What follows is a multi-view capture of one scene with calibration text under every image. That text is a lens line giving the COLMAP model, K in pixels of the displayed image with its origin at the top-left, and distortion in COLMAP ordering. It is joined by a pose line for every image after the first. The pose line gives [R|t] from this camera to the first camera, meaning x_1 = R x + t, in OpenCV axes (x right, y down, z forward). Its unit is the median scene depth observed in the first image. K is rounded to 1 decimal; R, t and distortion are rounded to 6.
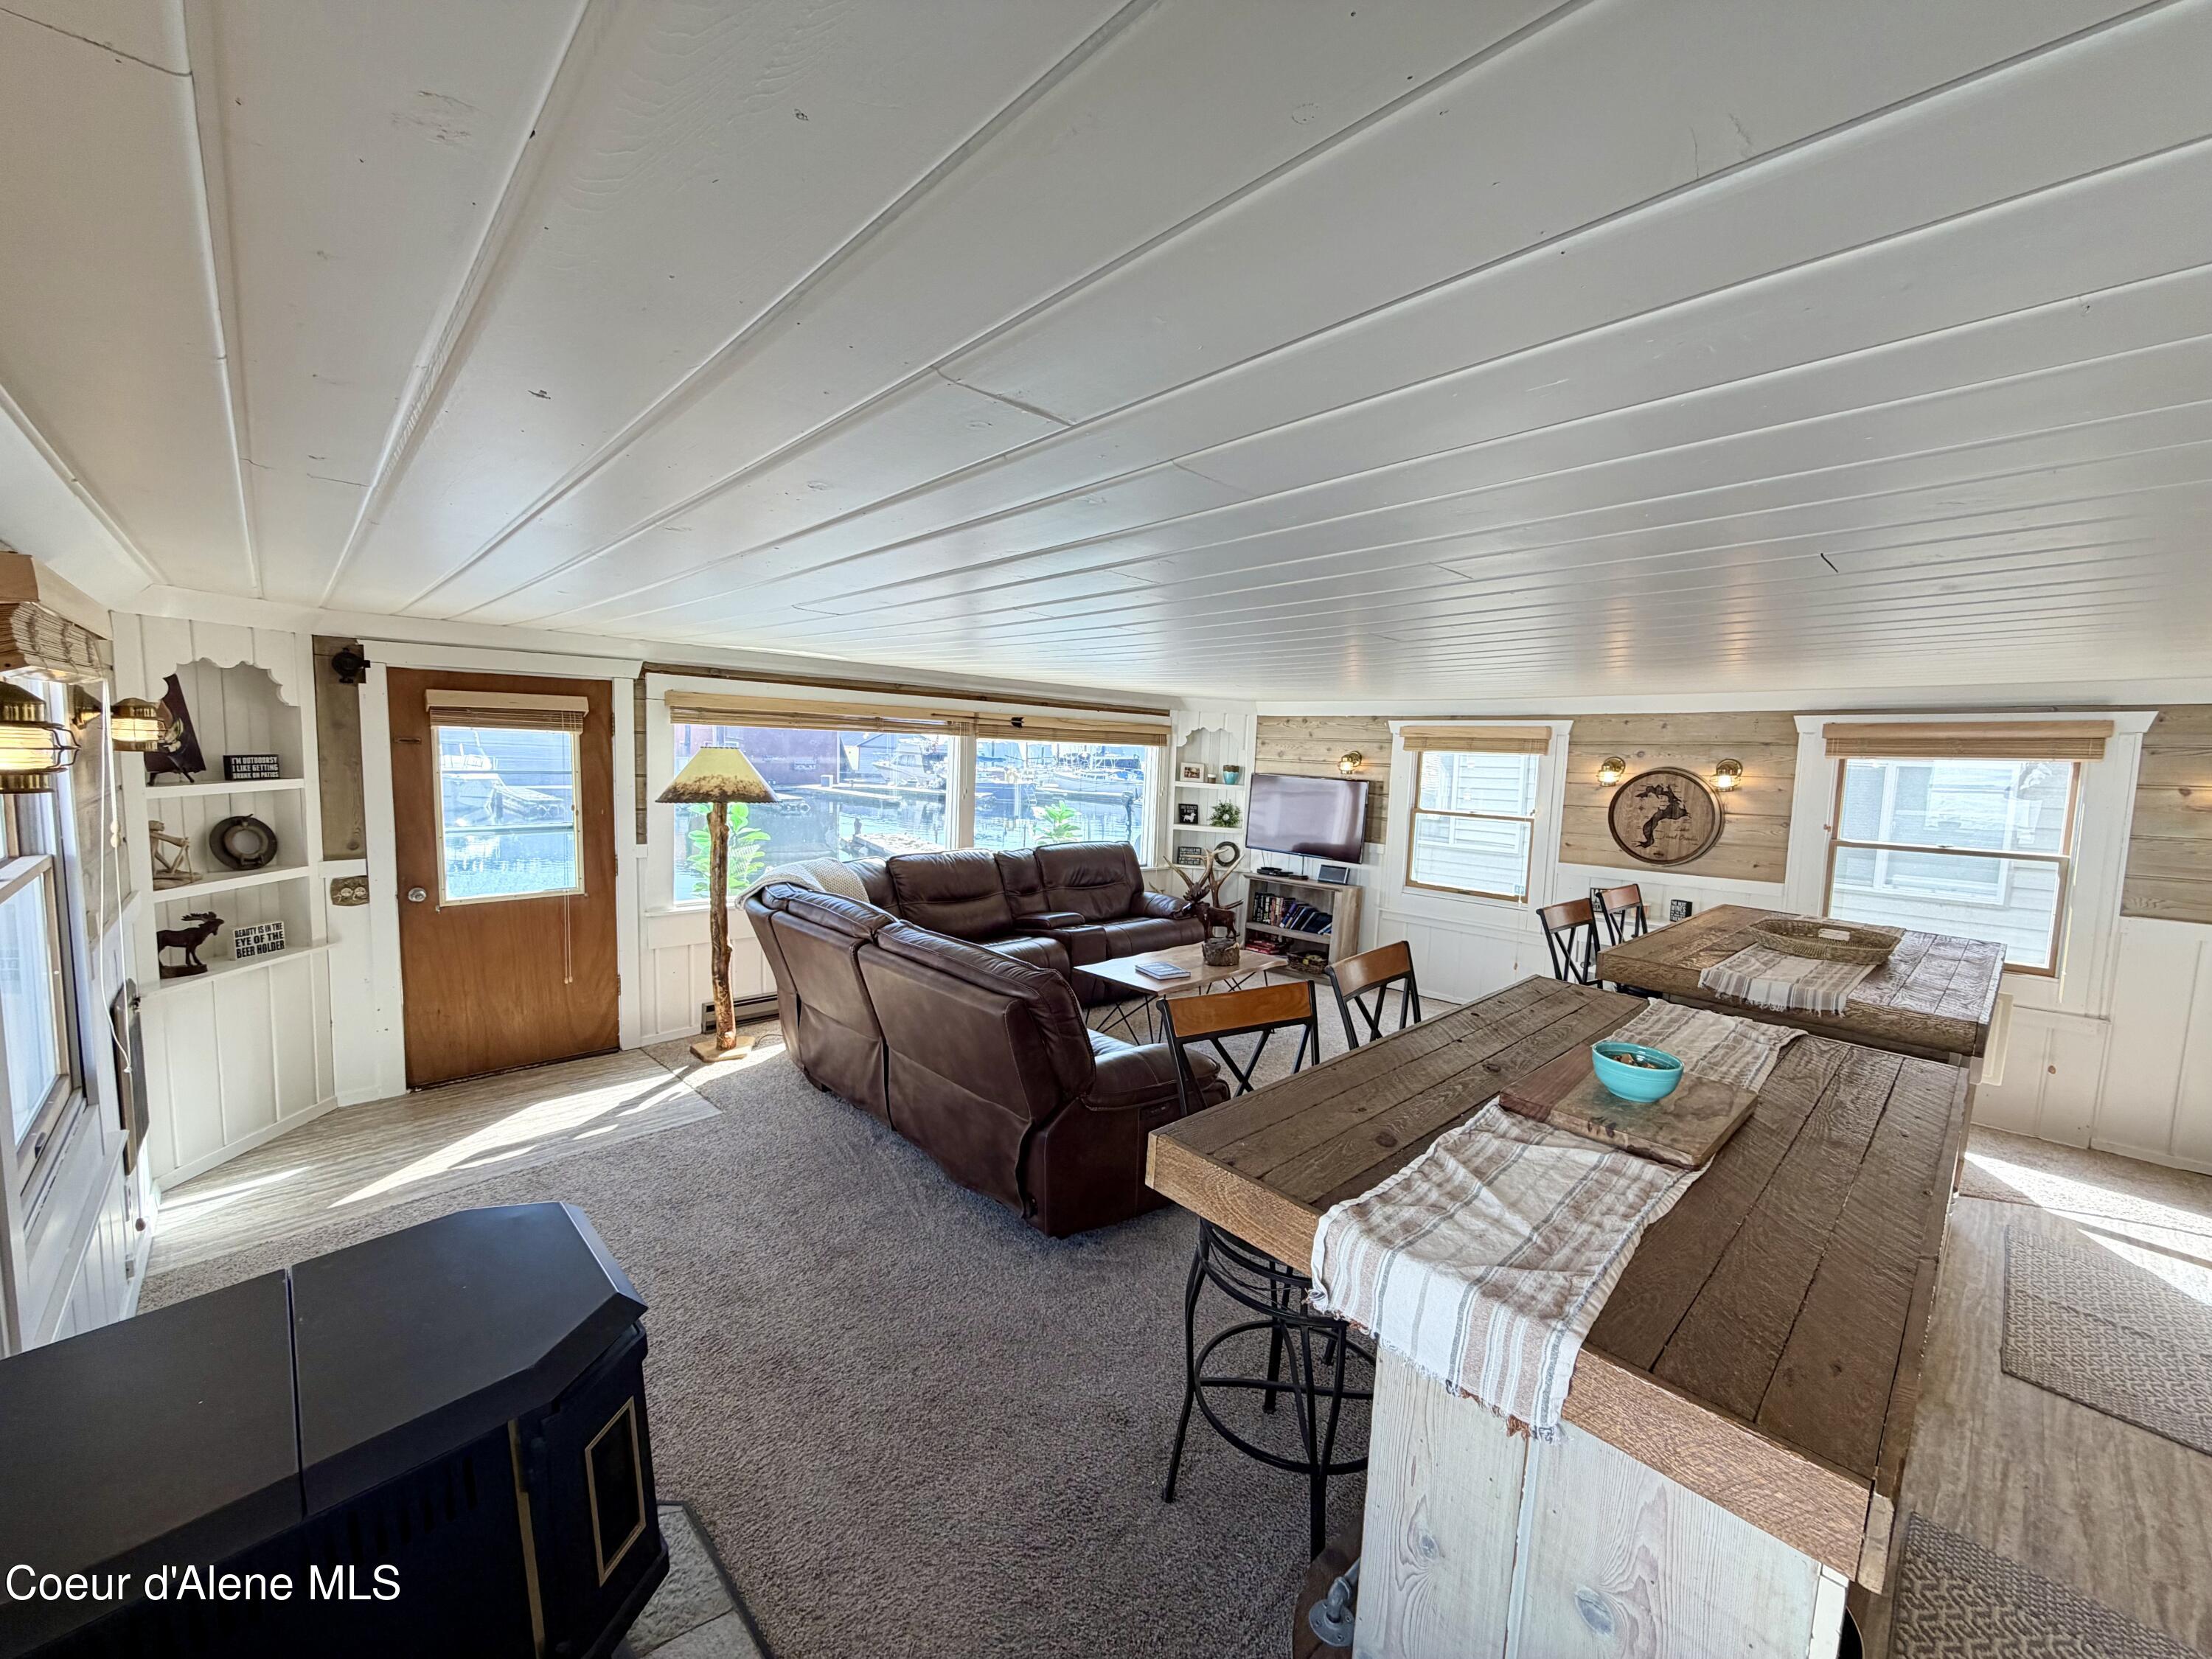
lens RADIAL K [[879.4, 0, 1102.1], [0, 879.4, 835.7], [0, 0, 1]] dist [-0.009483, 0.002098]
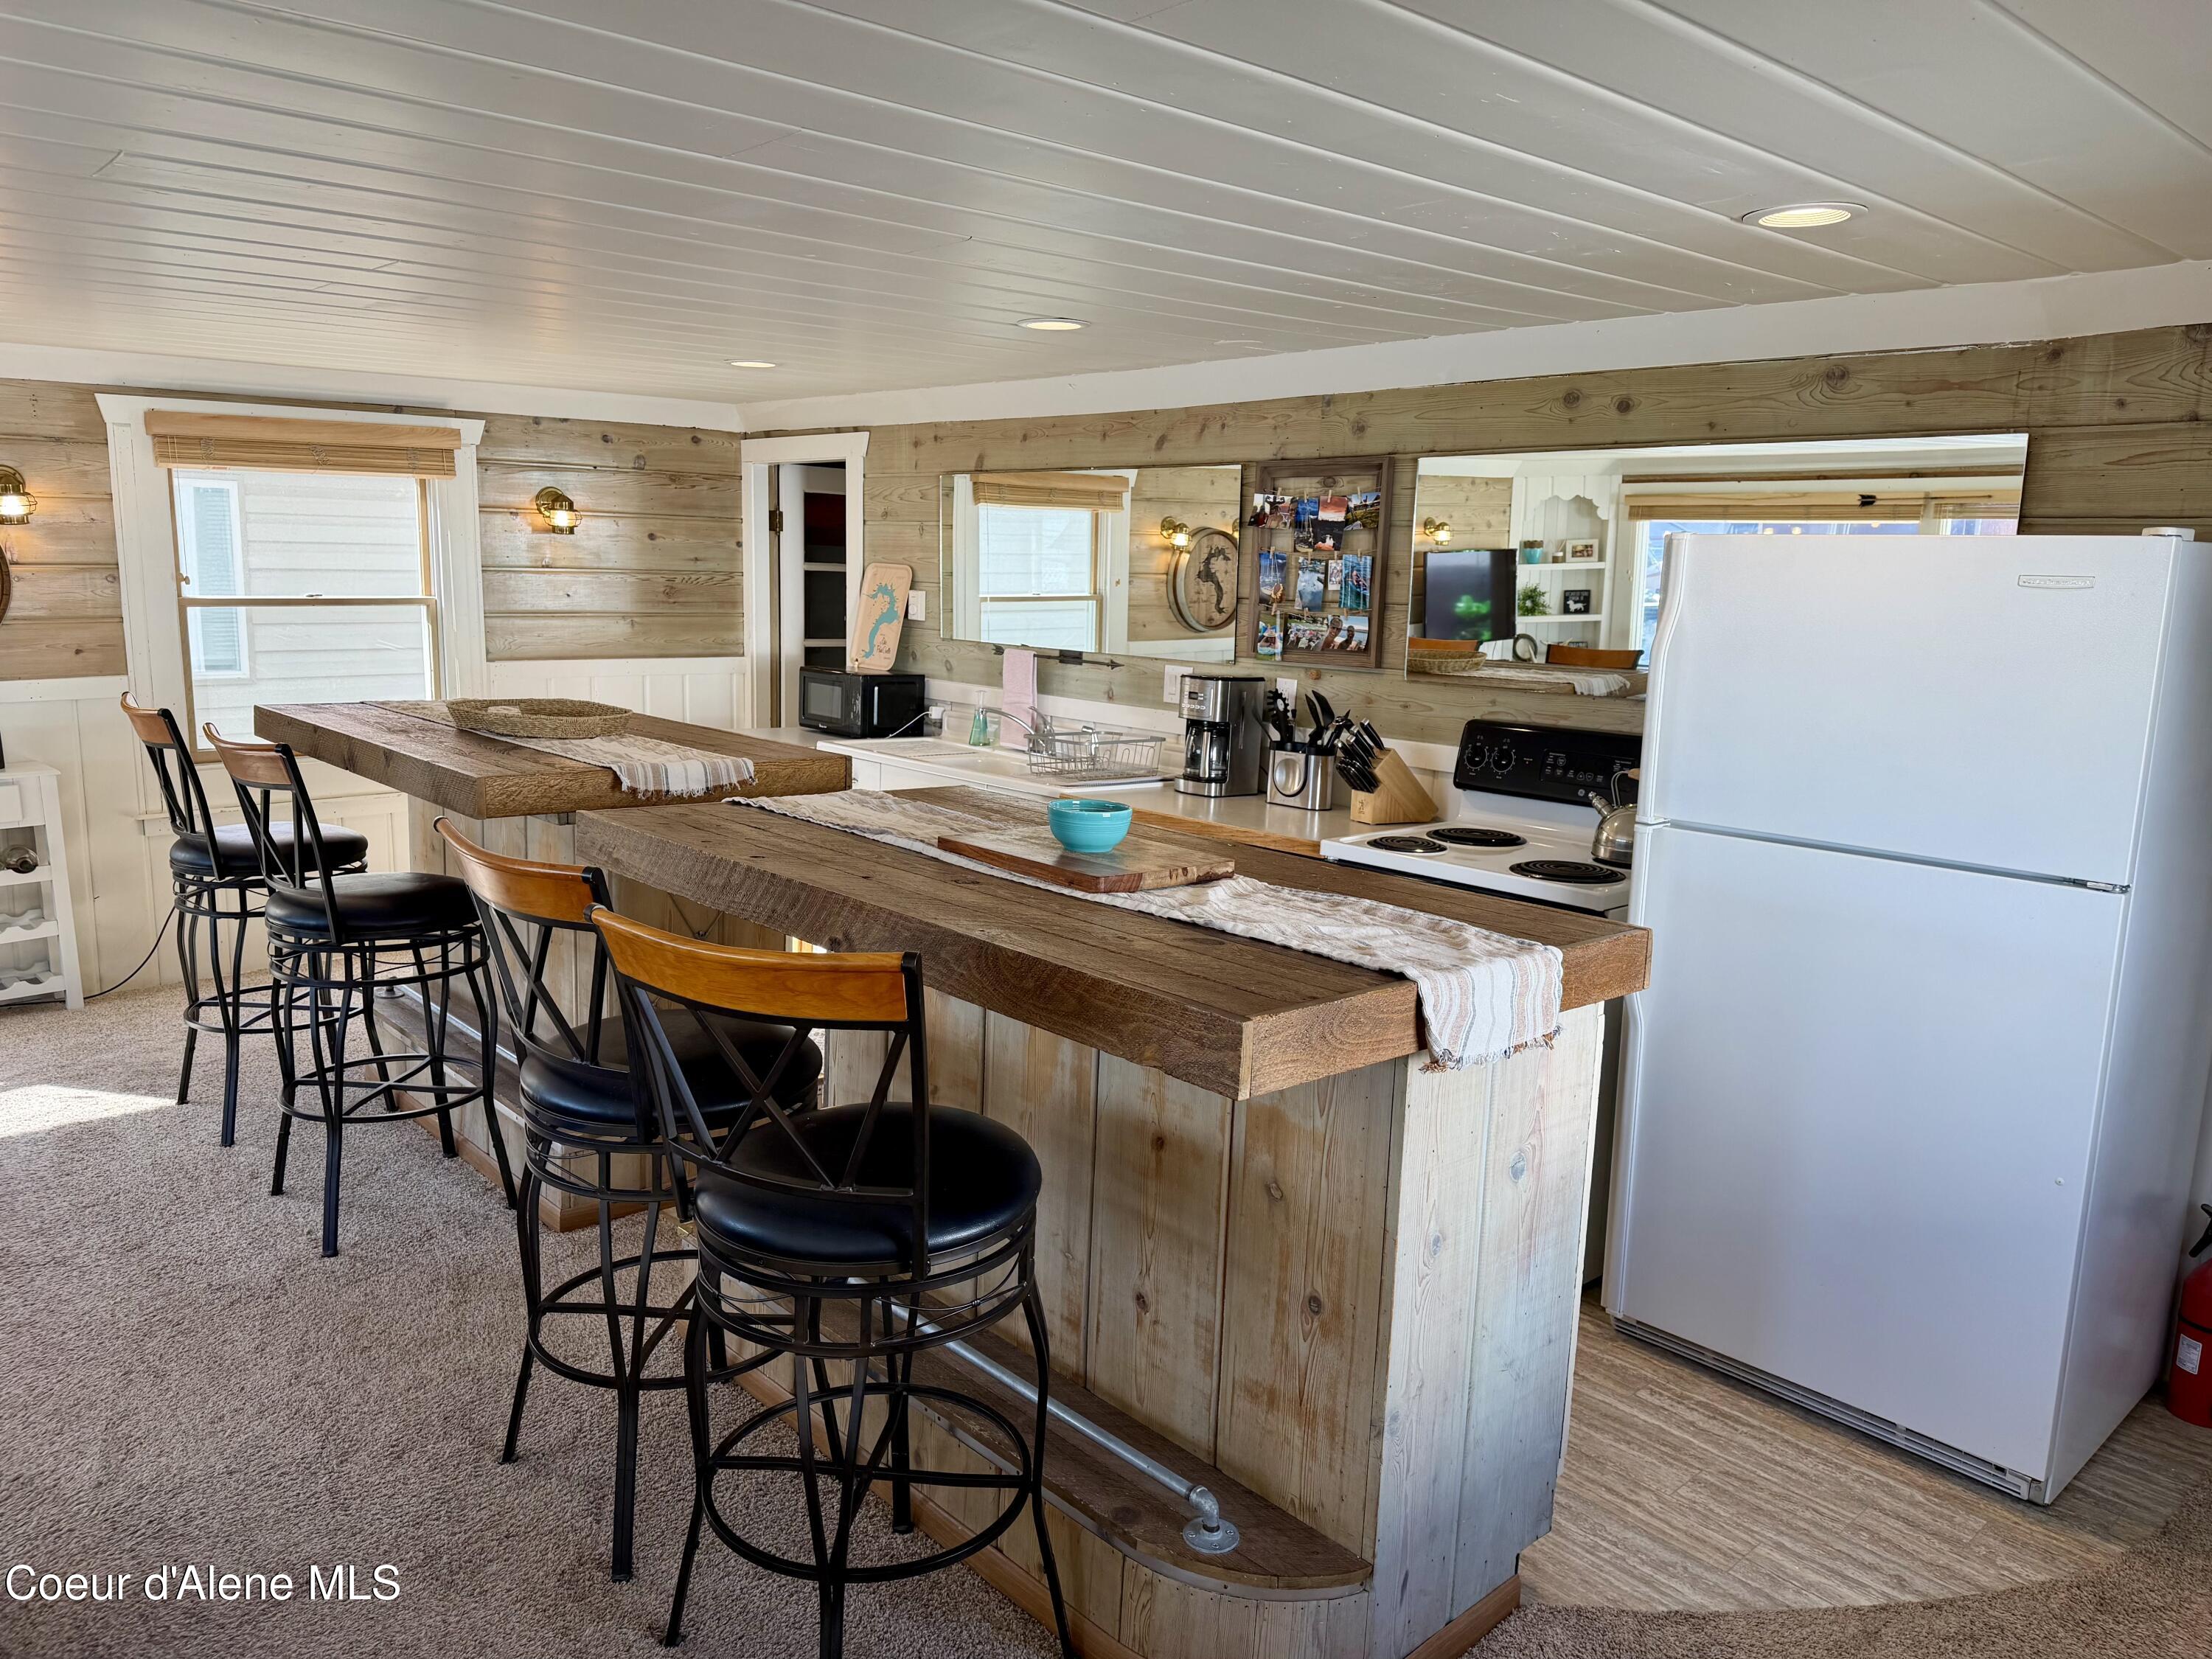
lens RADIAL K [[1545.8, 0, 1115.0], [0, 1545.8, 829.1], [0, 0, 1]] dist [0.057126, -0.078325]
pose [[0.004801, -0.202745, 0.979220, -0.313358], [0.066358, 0.977137, 0.201989, -0.015132], [-0.997784, 0.064010, 0.018145, 0.309728]]
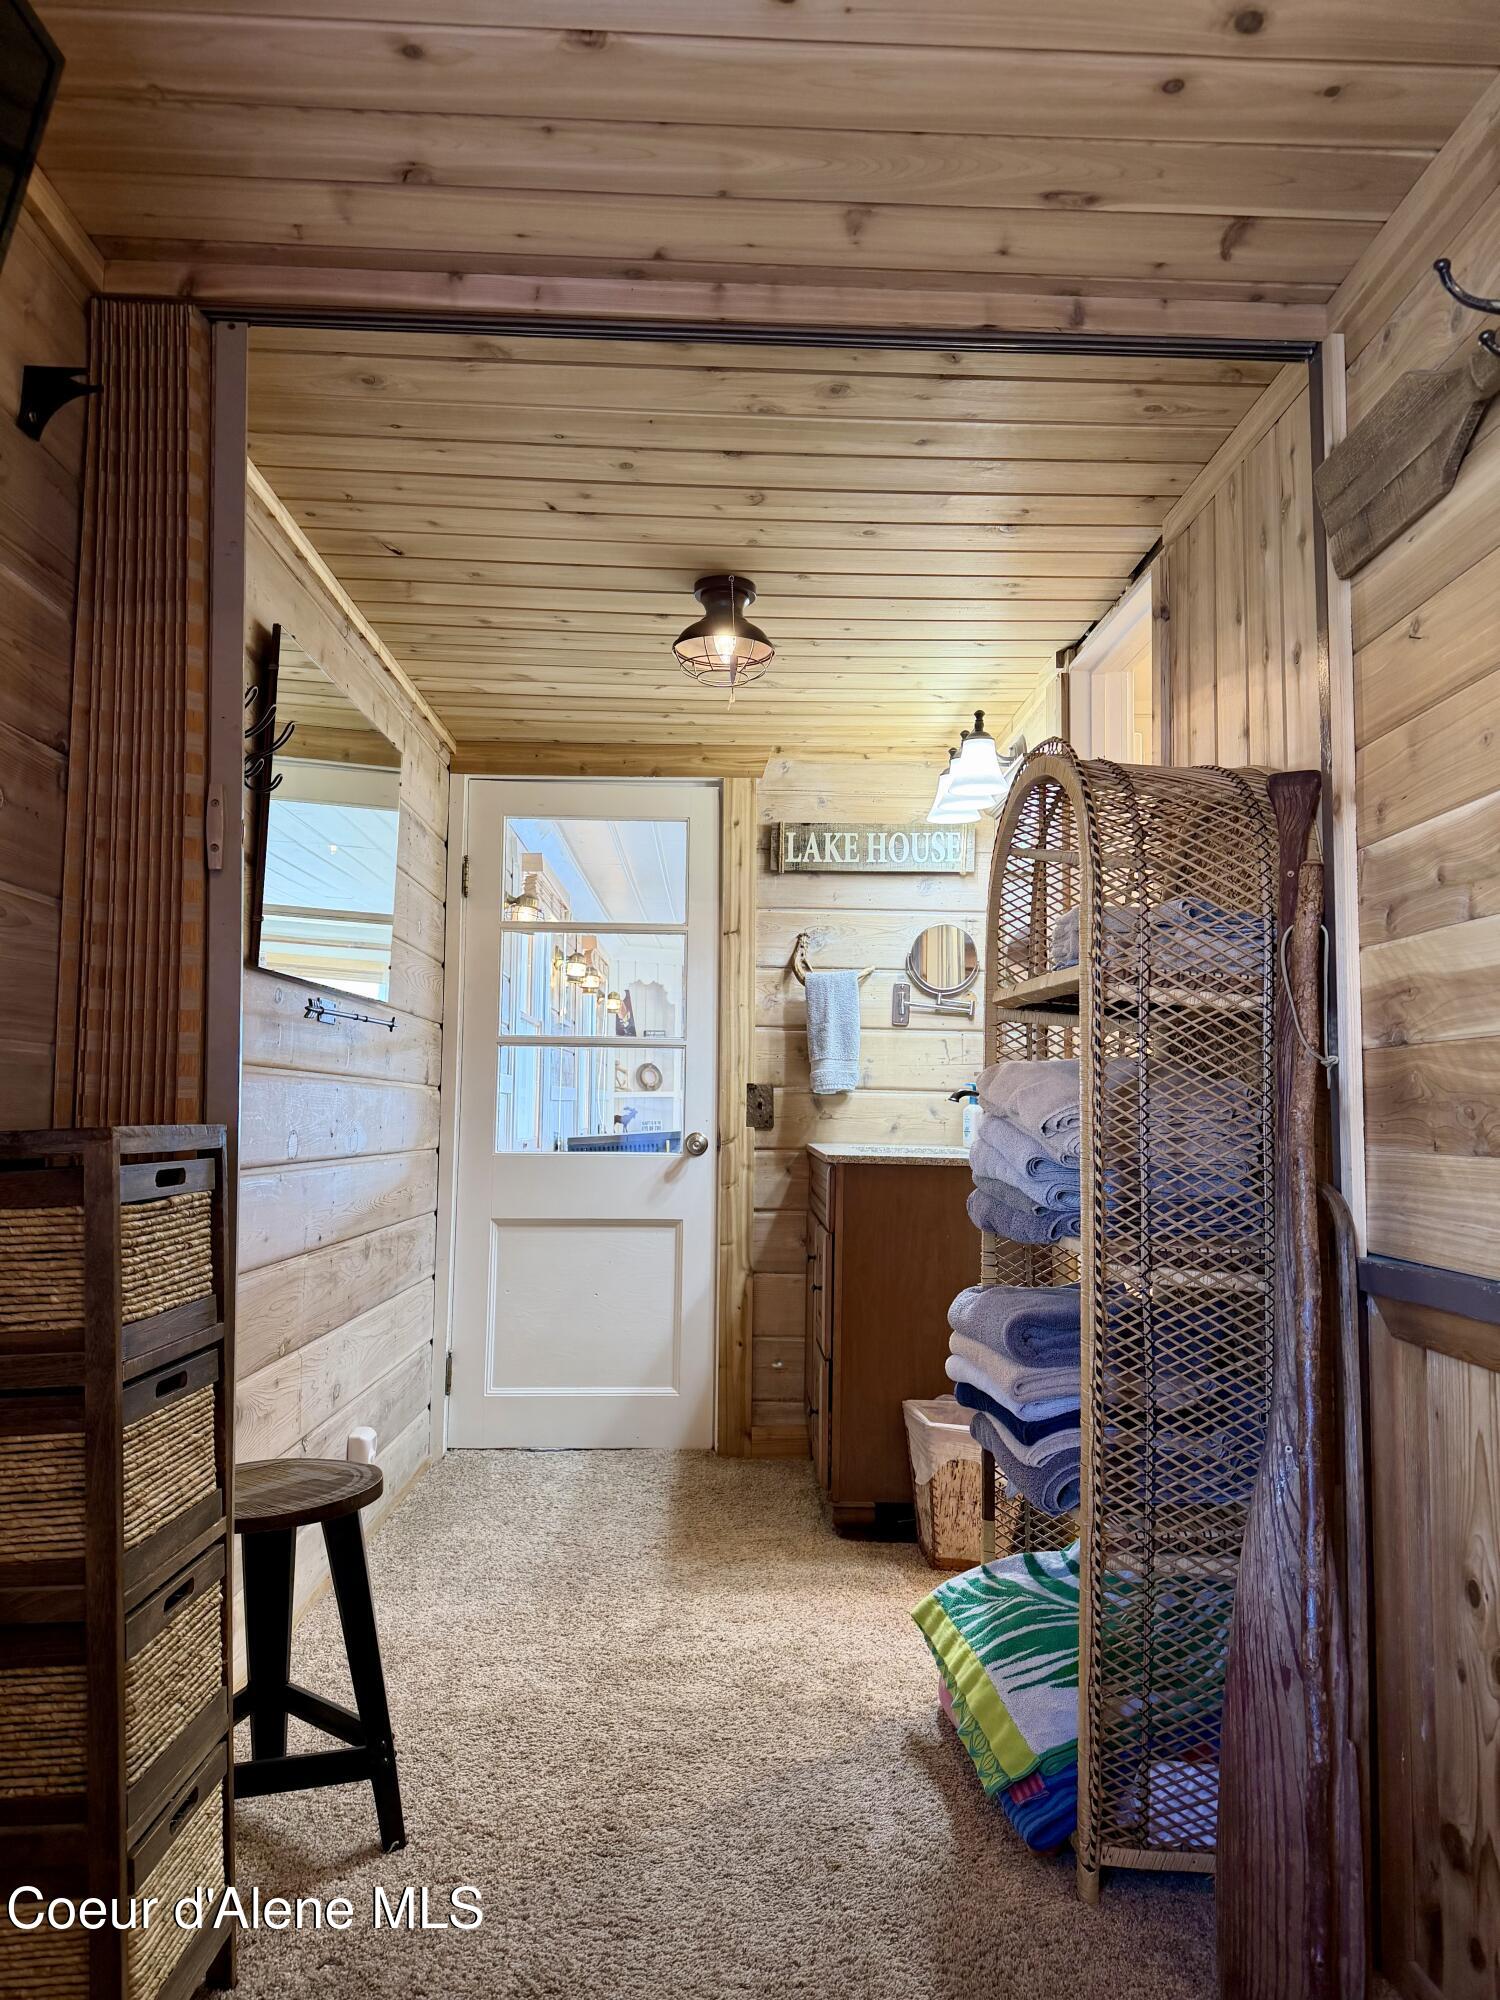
lens RADIAL K [[1397.6, 0, 746.4], [0, 1397.6, 1012.8], [0, 0, 1]] dist [0.057126, -0.078325]
pose [[0.740790, -0.064490, -0.668634, 0.895676], [-0.053729, 0.986503, -0.154676, 0.244135], [0.669585, 0.150508, 0.727326, -0.802254]]
